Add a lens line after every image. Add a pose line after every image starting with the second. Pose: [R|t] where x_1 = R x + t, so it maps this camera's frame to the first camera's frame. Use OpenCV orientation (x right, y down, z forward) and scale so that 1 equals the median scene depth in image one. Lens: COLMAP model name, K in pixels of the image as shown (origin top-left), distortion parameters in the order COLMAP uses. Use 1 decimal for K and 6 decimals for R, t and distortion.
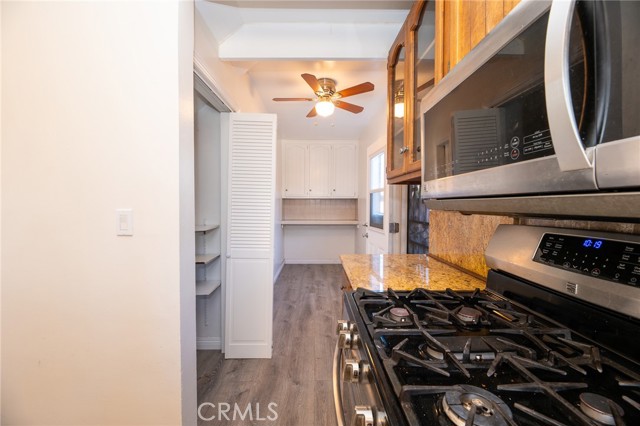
lens RADIAL K [[254.6, 0, 314.4], [0, 254.6, 212.0], [0, 0, 1]] dist [-0.000871, -0.000214]
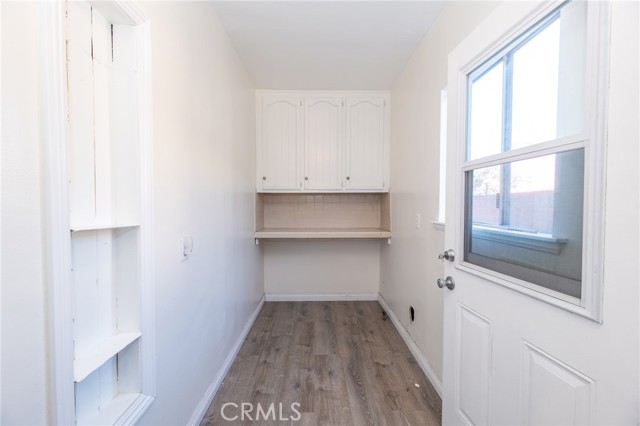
lens RADIAL K [[254.6, 0, 314.4], [0, 254.6, 212.0], [0, 0, 1]] dist [-0.000871, -0.000214]
pose [[0.999991, -0.003948, -0.001813, 0.003812], [0.003950, 0.999992, 0.000716, -0.010028], [0.001810, -0.000723, 0.999998, 0.420988]]
